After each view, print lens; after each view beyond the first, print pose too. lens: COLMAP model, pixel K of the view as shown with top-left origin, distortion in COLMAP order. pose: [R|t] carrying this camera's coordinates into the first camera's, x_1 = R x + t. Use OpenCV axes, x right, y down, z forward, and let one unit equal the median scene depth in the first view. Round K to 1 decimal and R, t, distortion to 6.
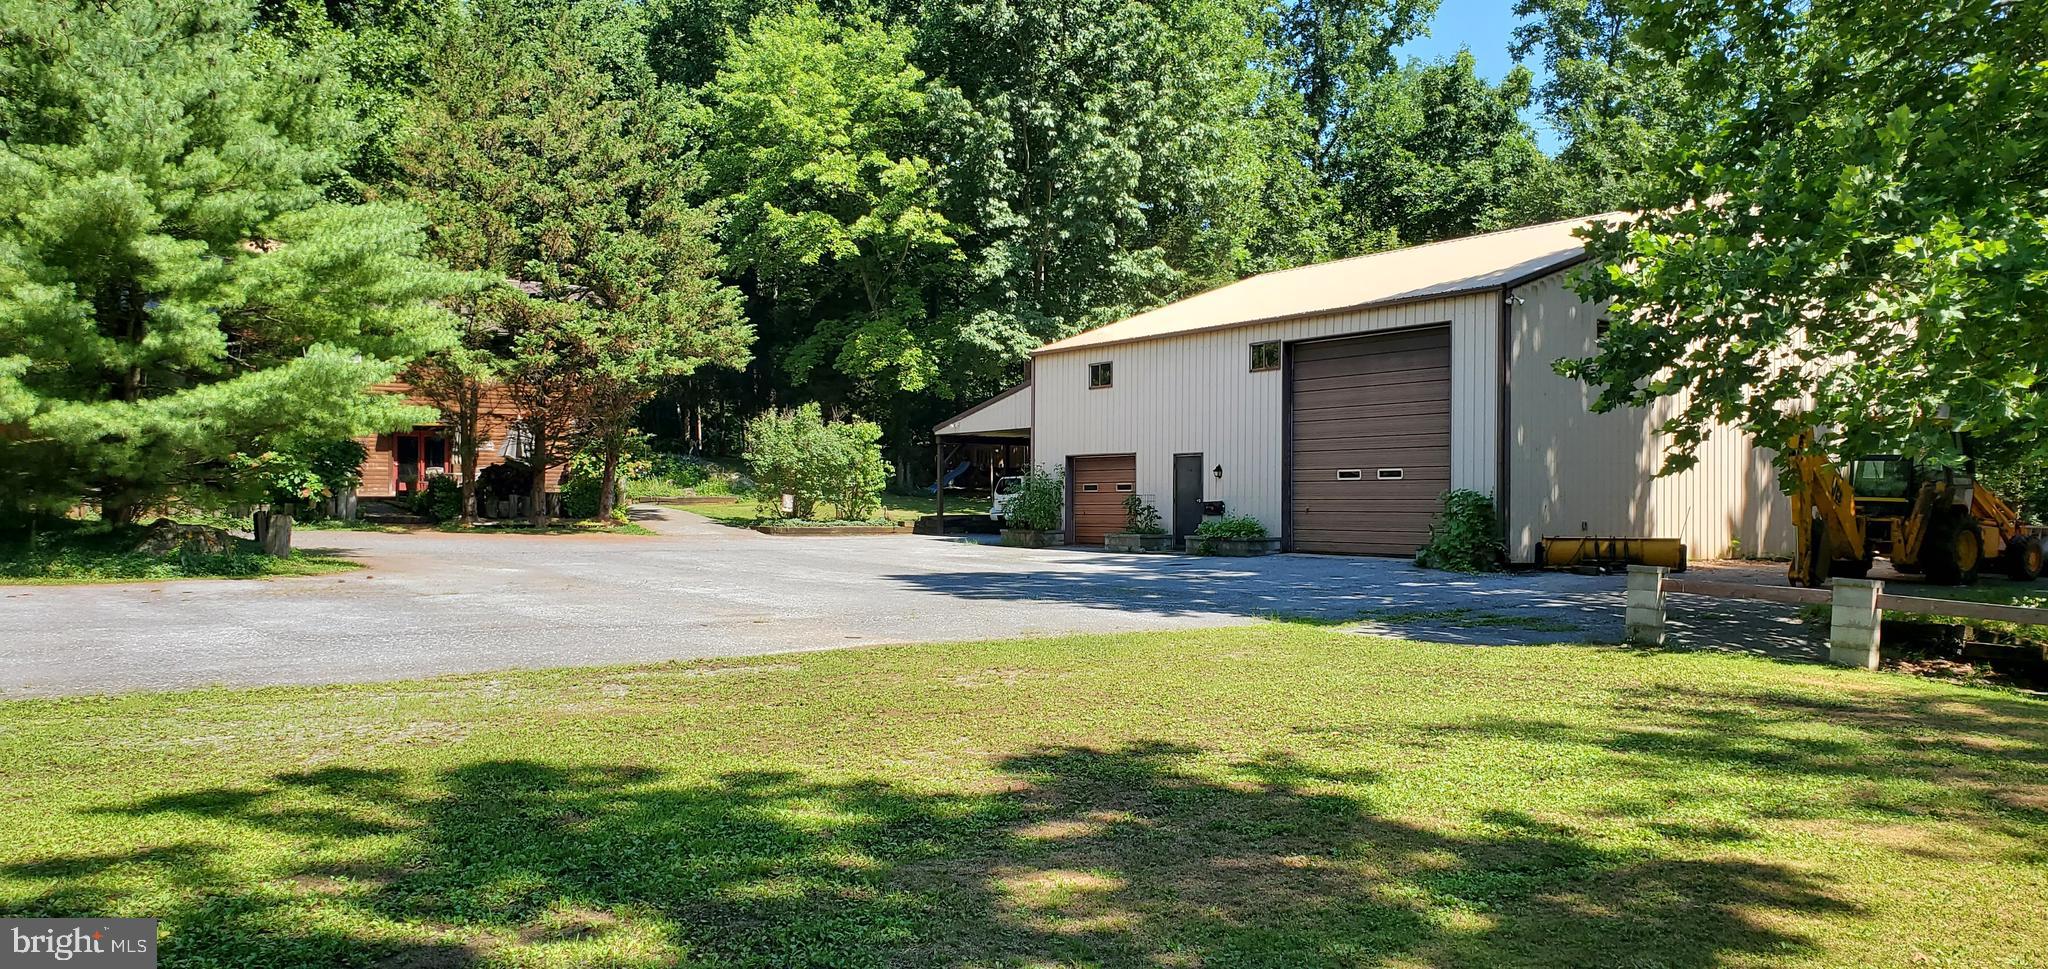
lens RADIAL K [[1507.7, 0, 1024.0], [0, 1507.7, 484.5], [0, 0, 1]] dist [0.069011, -0.153633]
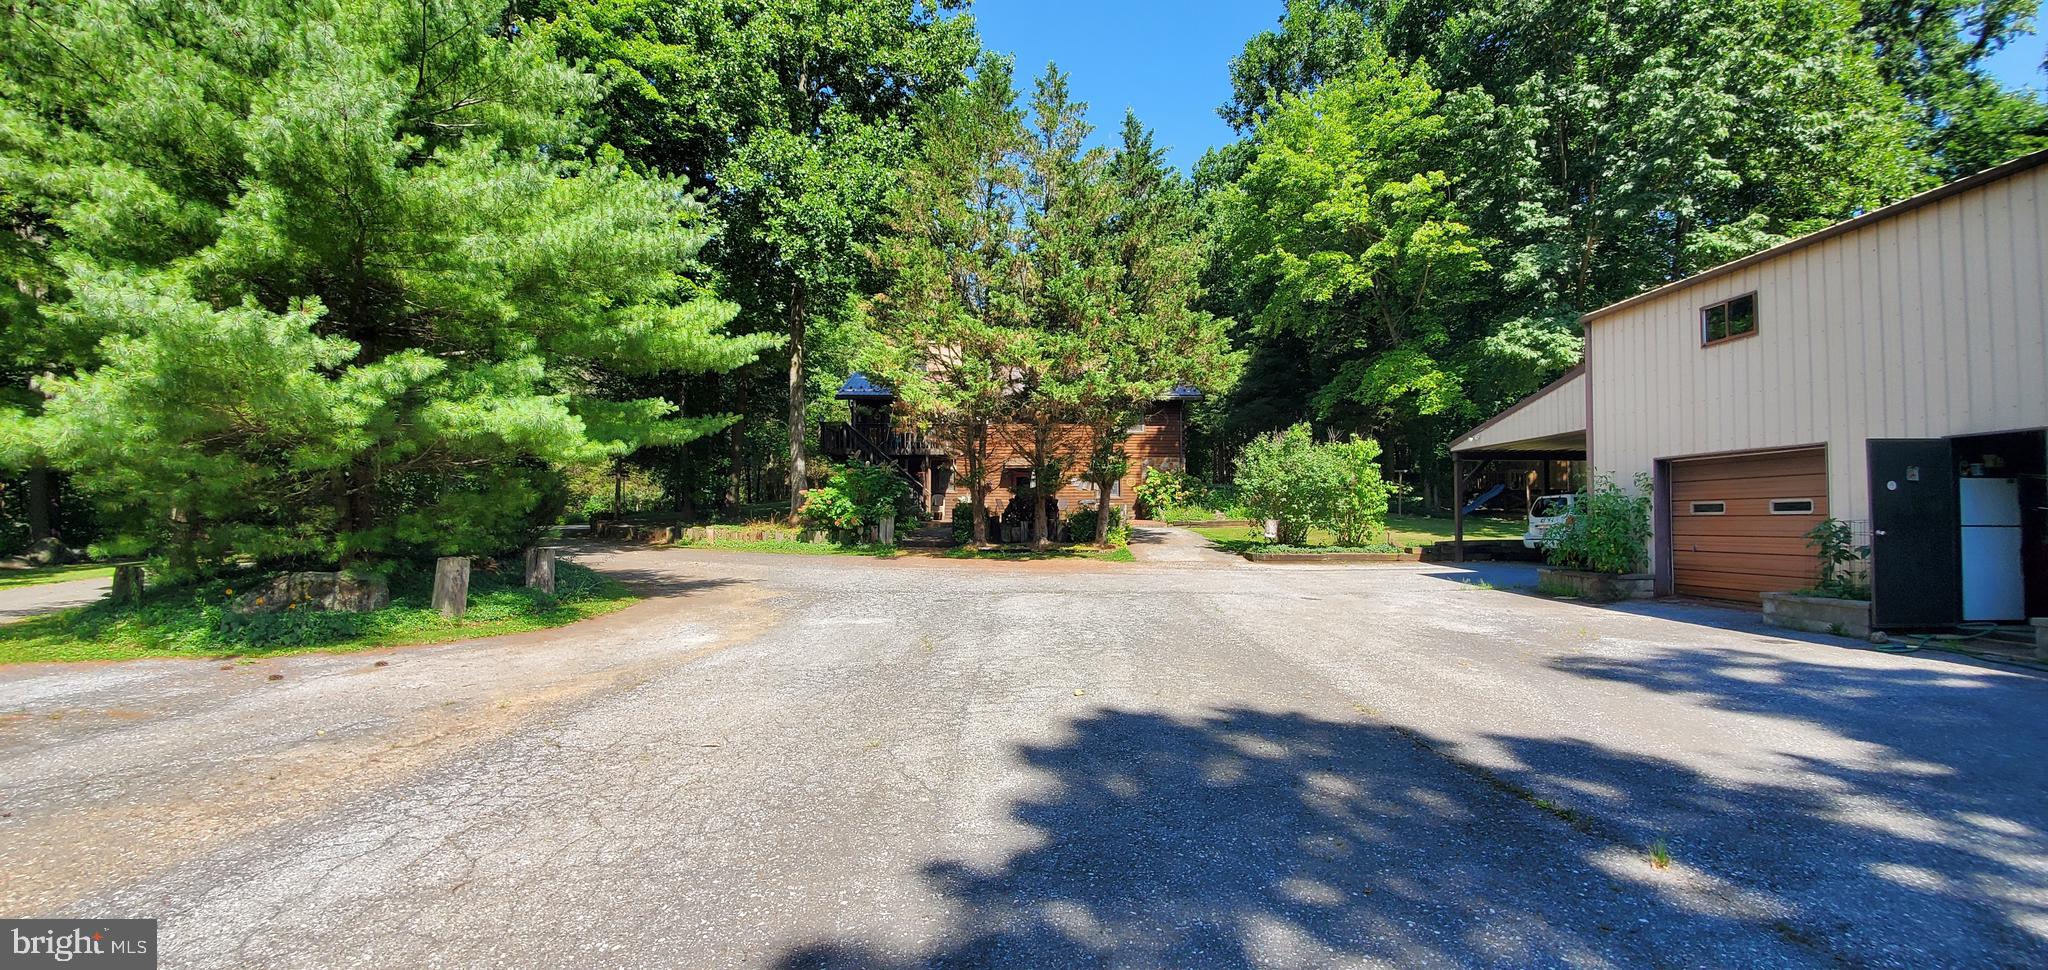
lens RADIAL K [[799.8, 0, 1017.8], [0, 799.8, 505.6], [0, 0, 1]] dist [0.000044, -0.010763]
pose [[0.825840, -0.017207, -0.563642, -0.004807], [0.016117, 0.999846, -0.006910, -0.001100], [0.563675, -0.003378, 0.825990, 0.474486]]
